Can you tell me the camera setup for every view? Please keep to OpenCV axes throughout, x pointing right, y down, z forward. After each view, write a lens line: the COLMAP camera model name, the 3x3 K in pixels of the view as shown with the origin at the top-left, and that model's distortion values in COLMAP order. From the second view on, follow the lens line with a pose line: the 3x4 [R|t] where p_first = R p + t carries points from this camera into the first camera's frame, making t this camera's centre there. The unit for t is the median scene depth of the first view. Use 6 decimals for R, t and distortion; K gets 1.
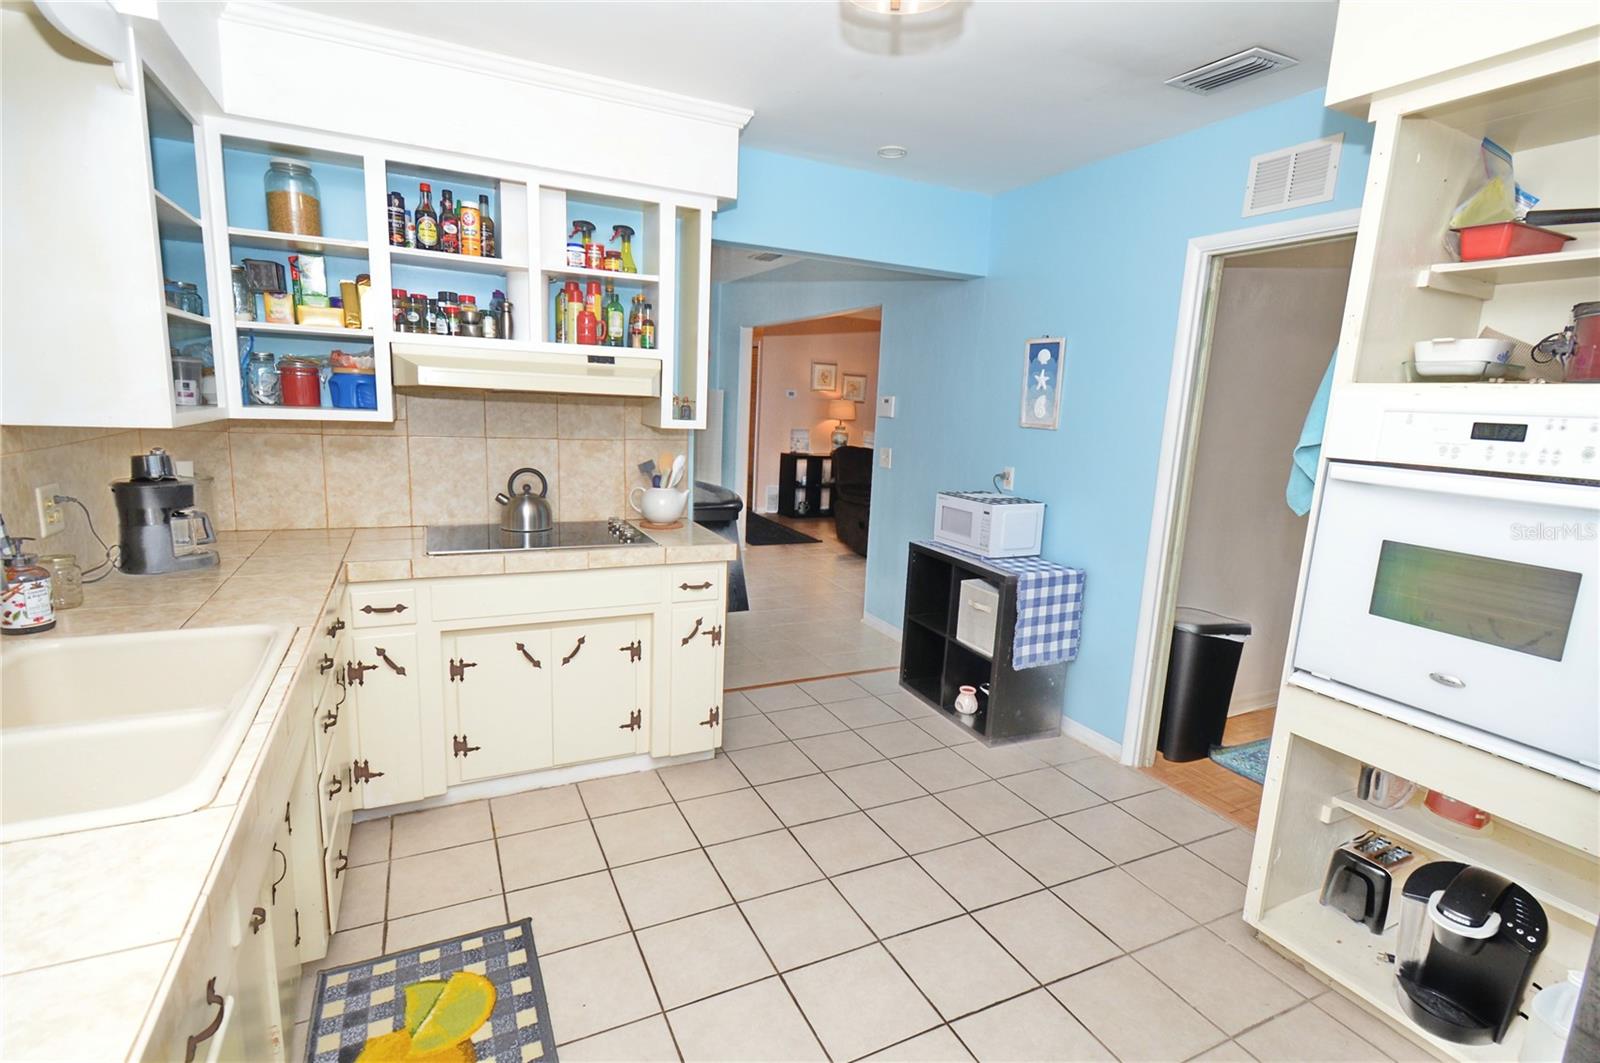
lens RADIAL K [[762.2, 0, 773.2], [0, 762.2, 534.6], [0, 0, 1]] dist [0.005675, 0.000807]
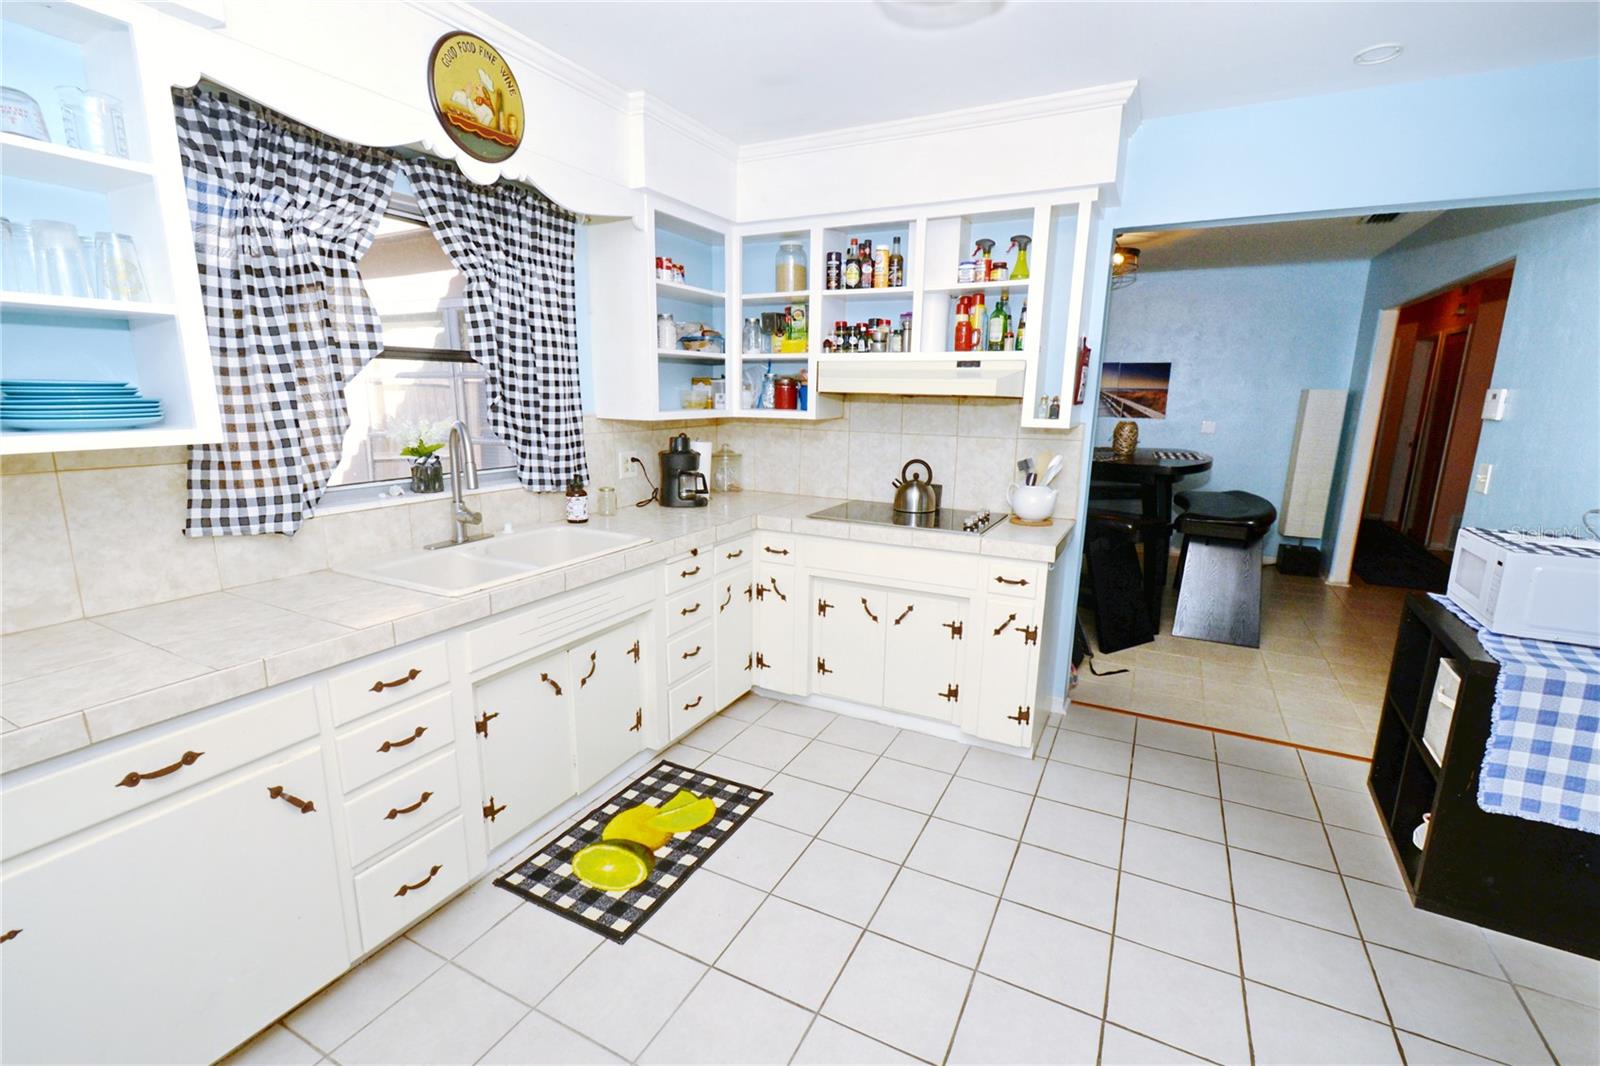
lens RADIAL K [[692.3, 0, 789.6], [0, 692.3, 531.9], [0, 0, 1]] dist [0.005575, -0.001334]
pose [[0.609484, 0.127085, -0.782546, 0.436079], [-0.127988, 0.989893, 0.061075, -0.016330], [0.782399, 0.062932, 0.619589, 0.189859]]
